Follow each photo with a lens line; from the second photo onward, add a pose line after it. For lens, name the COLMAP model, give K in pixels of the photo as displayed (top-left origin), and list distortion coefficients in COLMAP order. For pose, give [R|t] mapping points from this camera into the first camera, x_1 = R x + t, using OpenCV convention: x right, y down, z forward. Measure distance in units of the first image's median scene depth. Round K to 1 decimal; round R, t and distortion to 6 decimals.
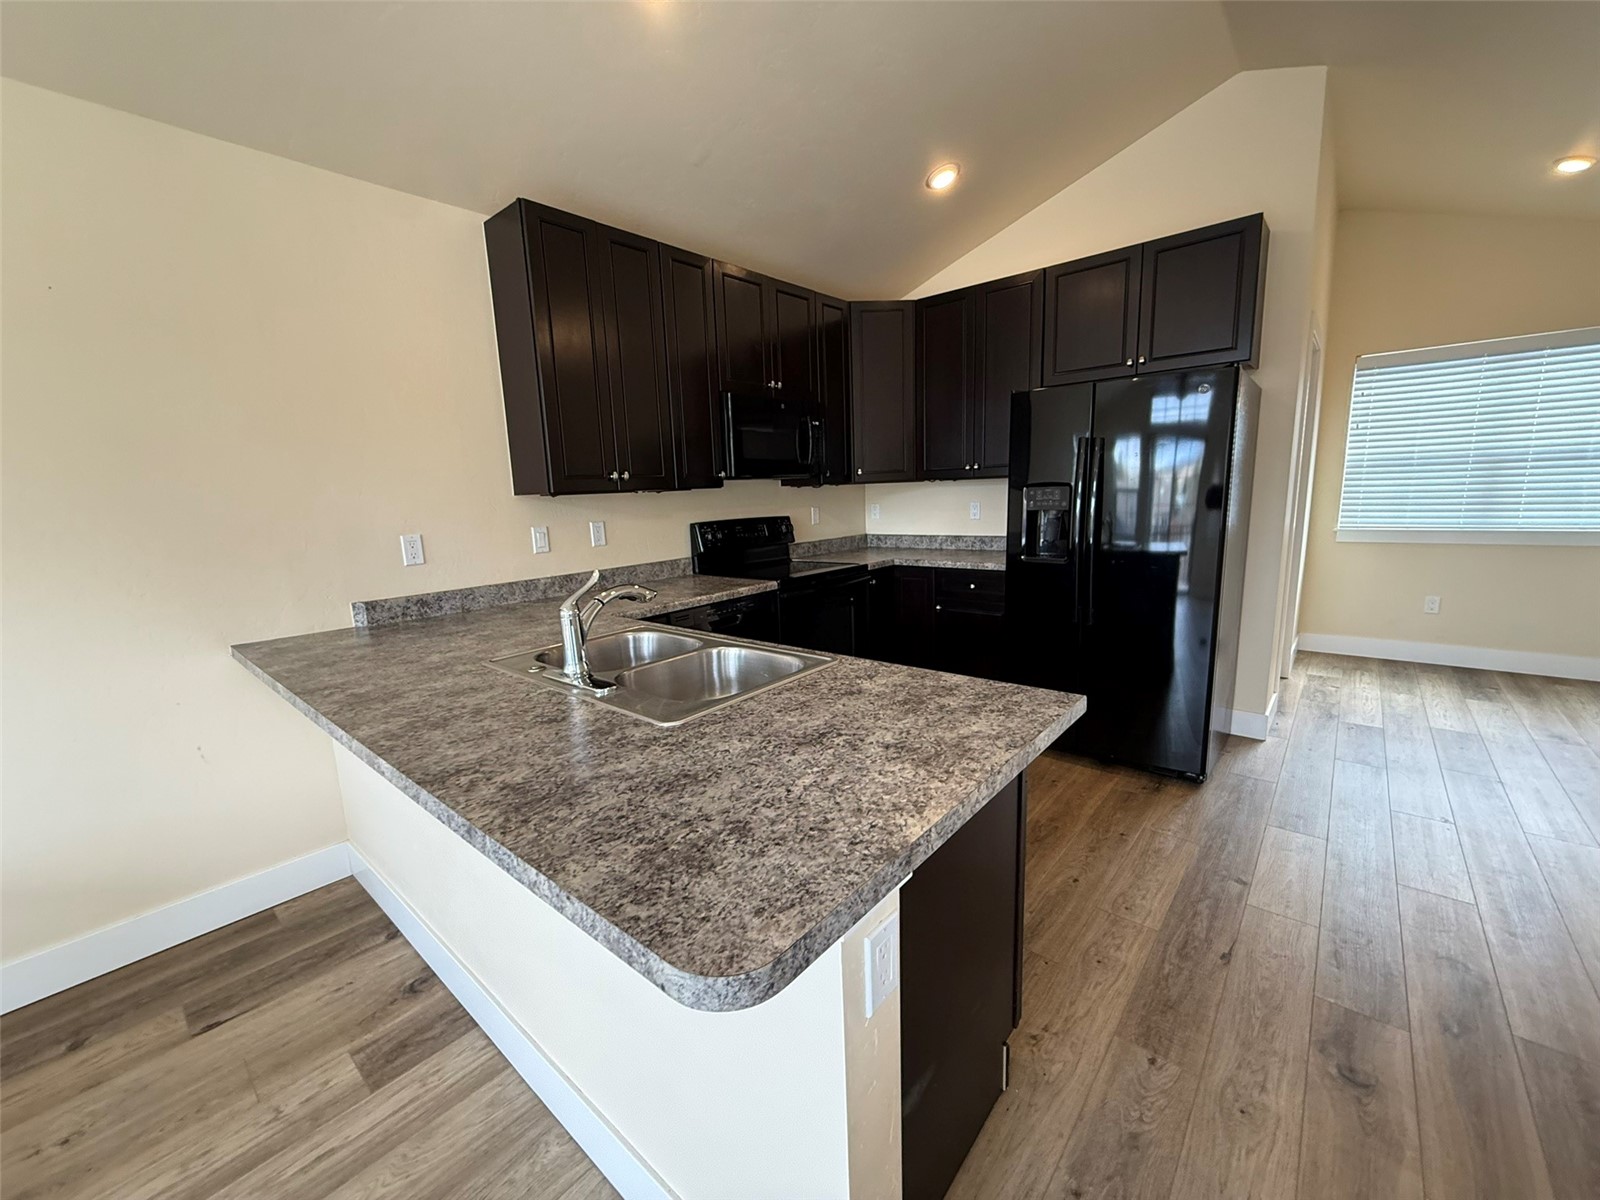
lens RADIAL K [[634.8, 0, 793.1], [0, 634.8, 602.7], [0, 0, 1]] dist [0.001024, -0.000530]
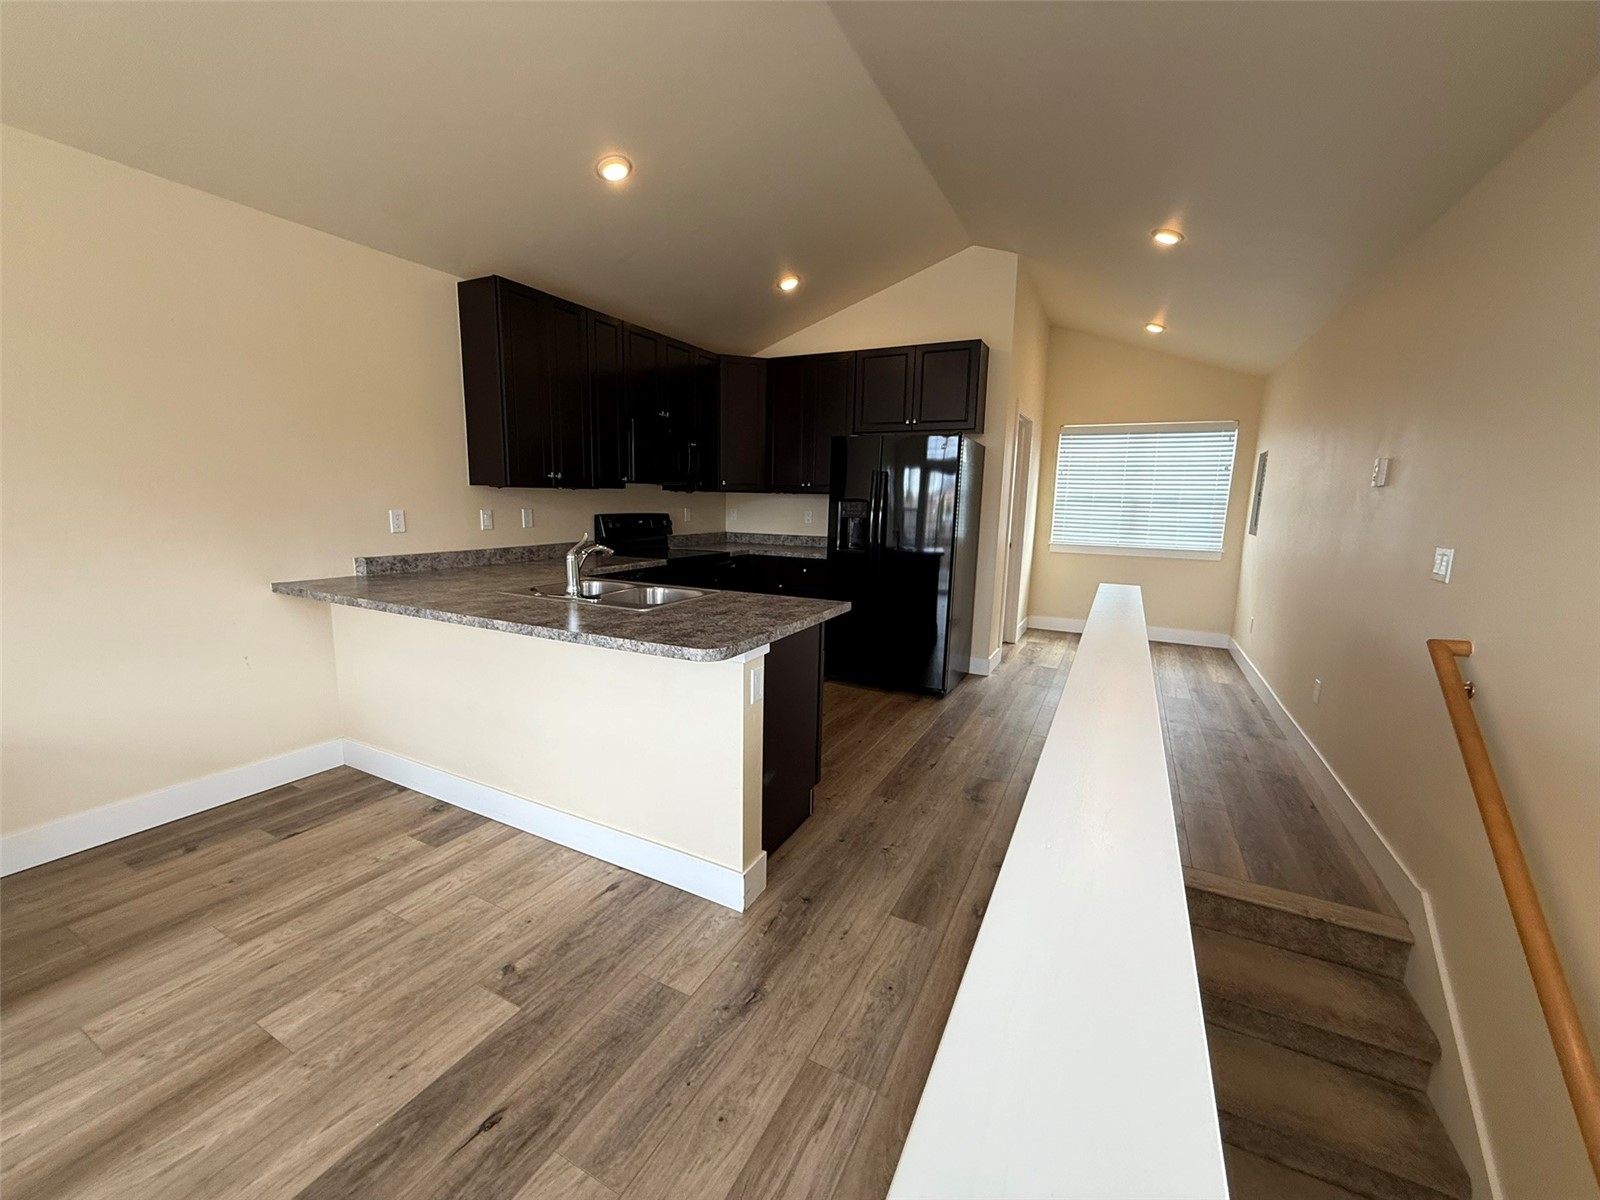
lens RADIAL K [[634.8, 0, 792.7], [0, 634.8, 601.4], [0, 0, 1]] dist [0.001024, -0.000530]
pose [[0.970126, 0.018765, 0.241874, -0.089148], [-0.015204, 0.999747, -0.016583, 0.074729], [-0.242124, 0.012410, 0.970166, -0.389339]]
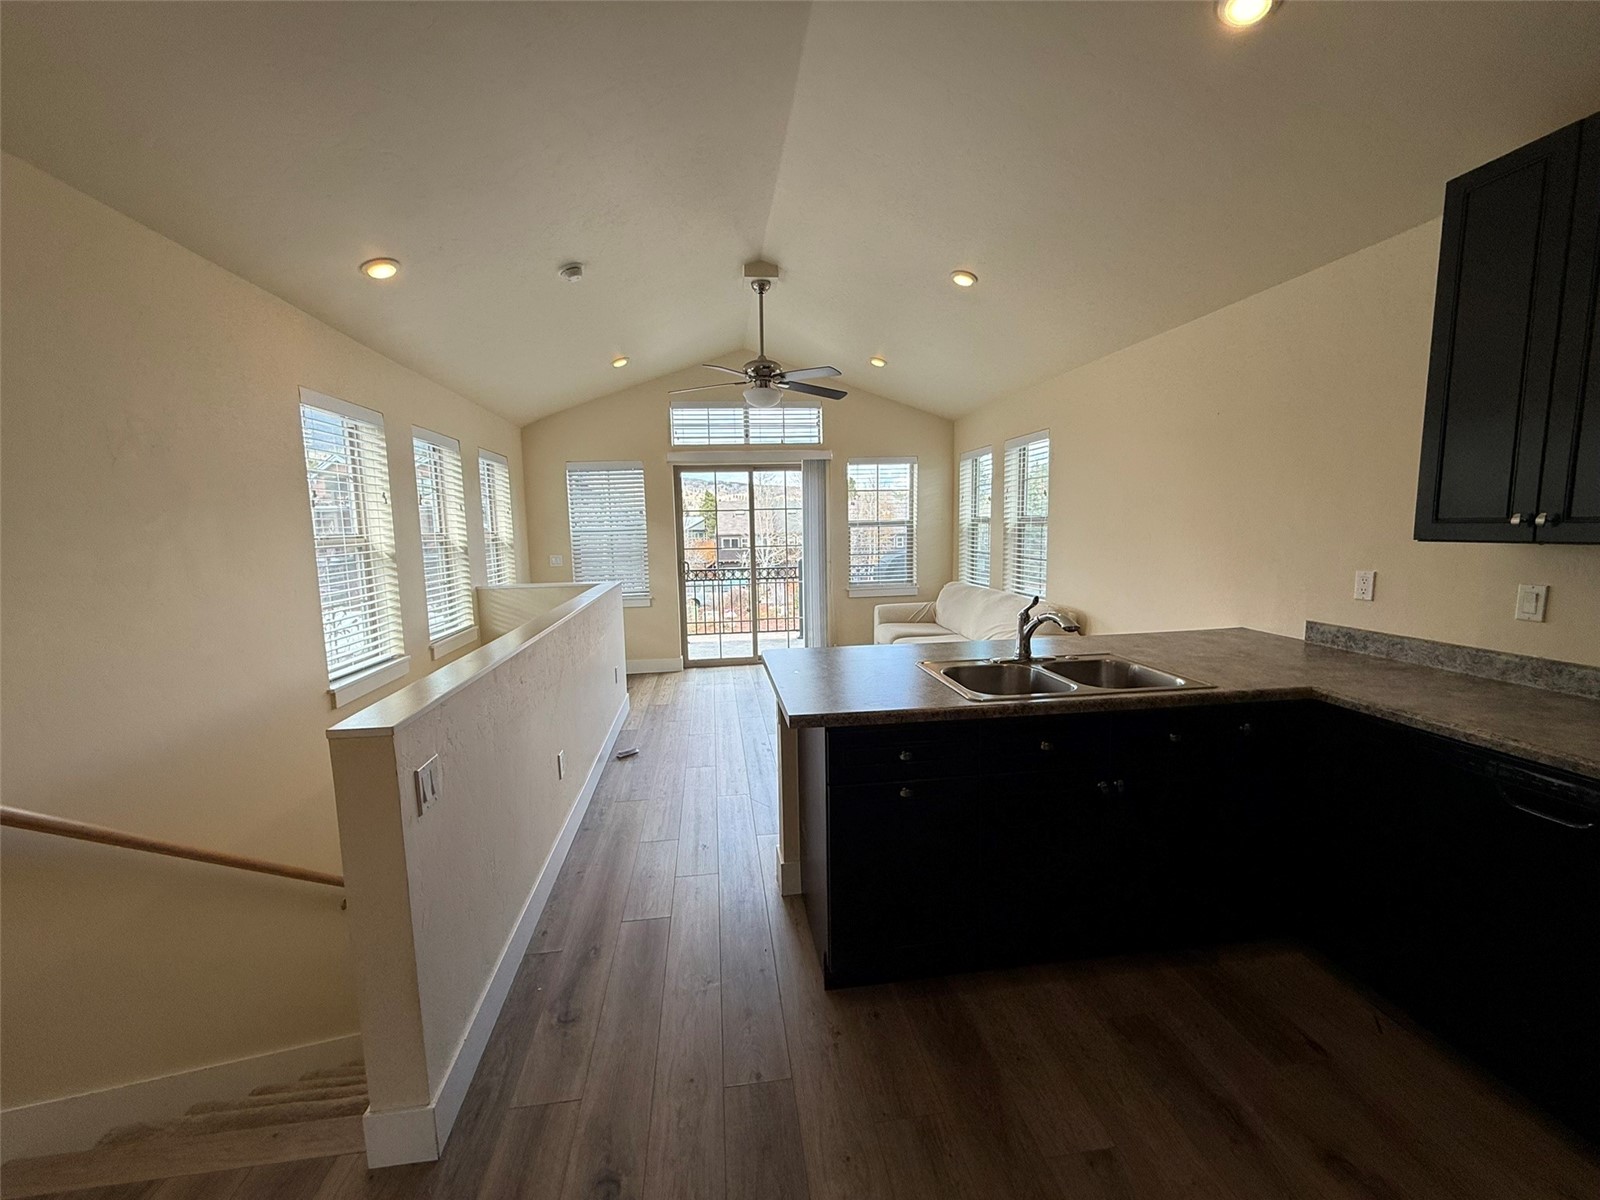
lens RADIAL K [[634.8, 0, 795.8], [0, 634.8, 597.6], [0, 0, 1]] dist [0.001024, -0.000530]
pose [[-0.657436, 0.138049, -0.740756, 0.603806], [-0.088520, 0.962117, 0.257866, -0.195463], [0.748293, 0.235102, -0.620311, 0.752866]]
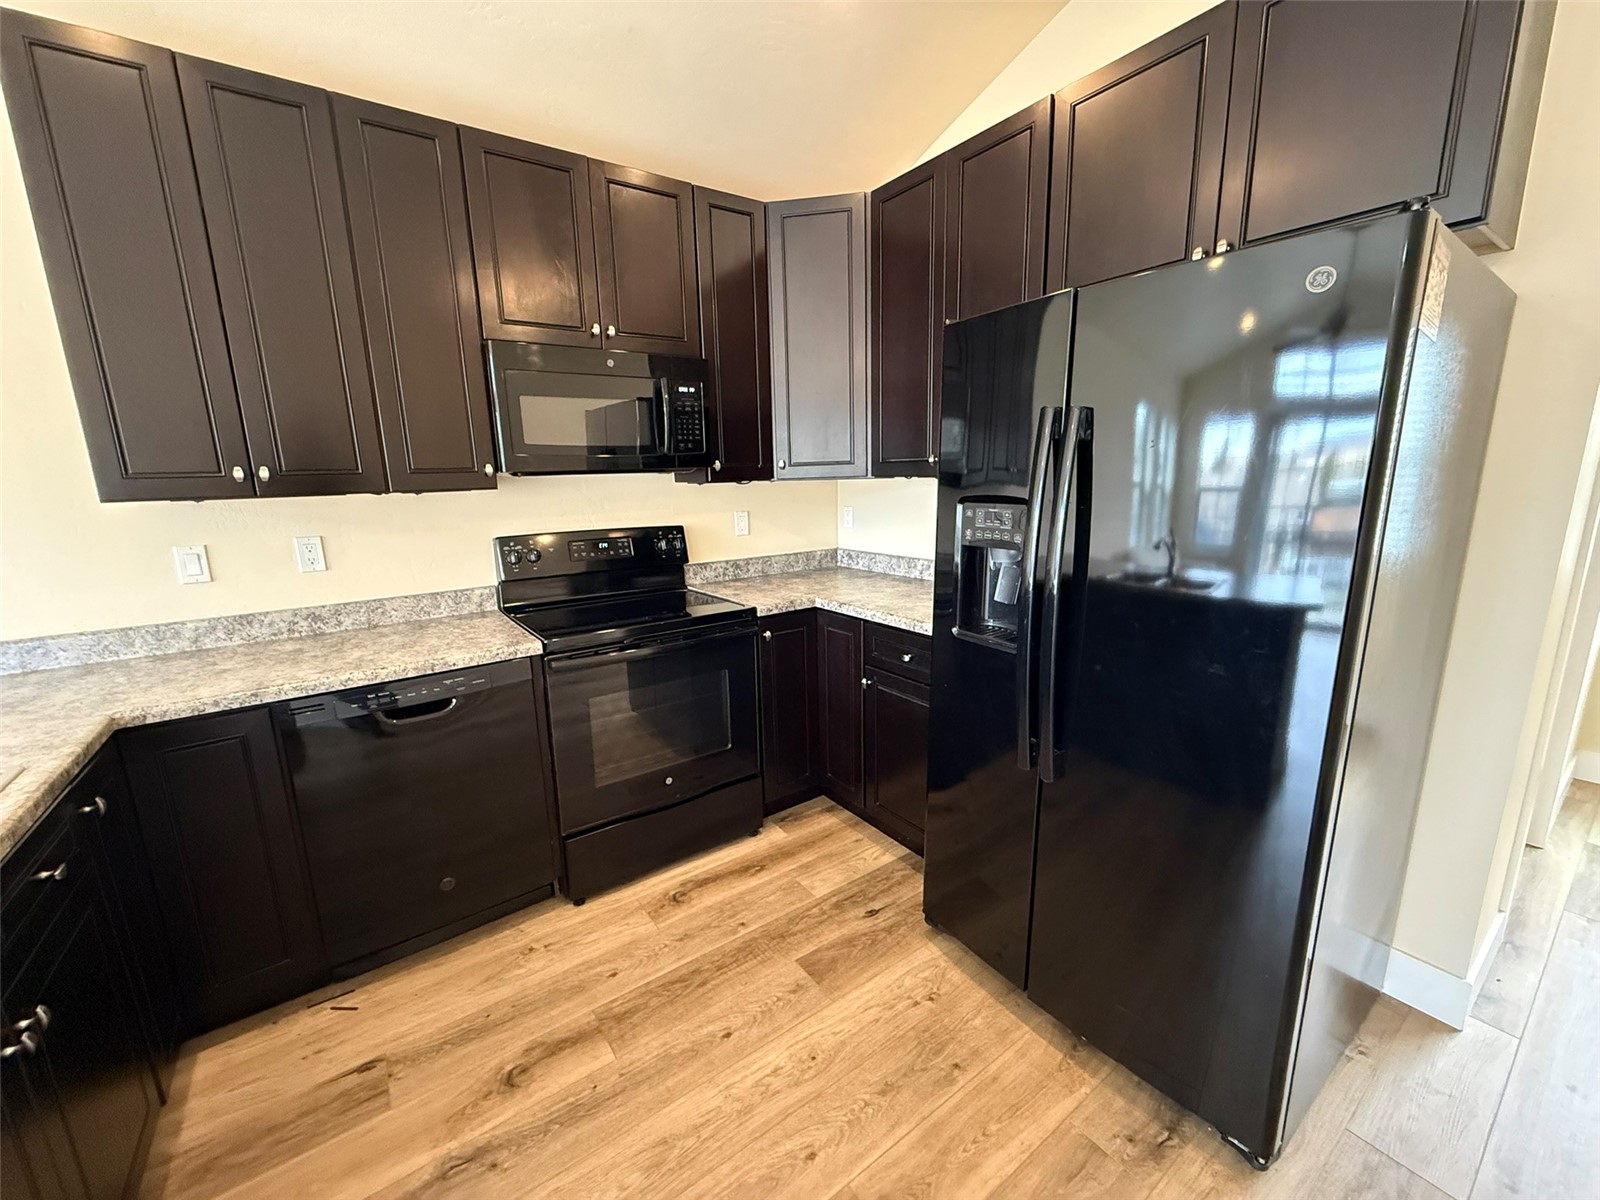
lens RADIAL K [[634.8, 0, 791.3], [0, 634.8, 602.3], [0, 0, 1]] dist [0.001024, -0.000530]
pose [[0.971988, 0.061889, -0.226737, 0.352389], [-0.054643, 0.997779, 0.038105, -0.109069], [0.228591, -0.024648, 0.973210, 0.438533]]
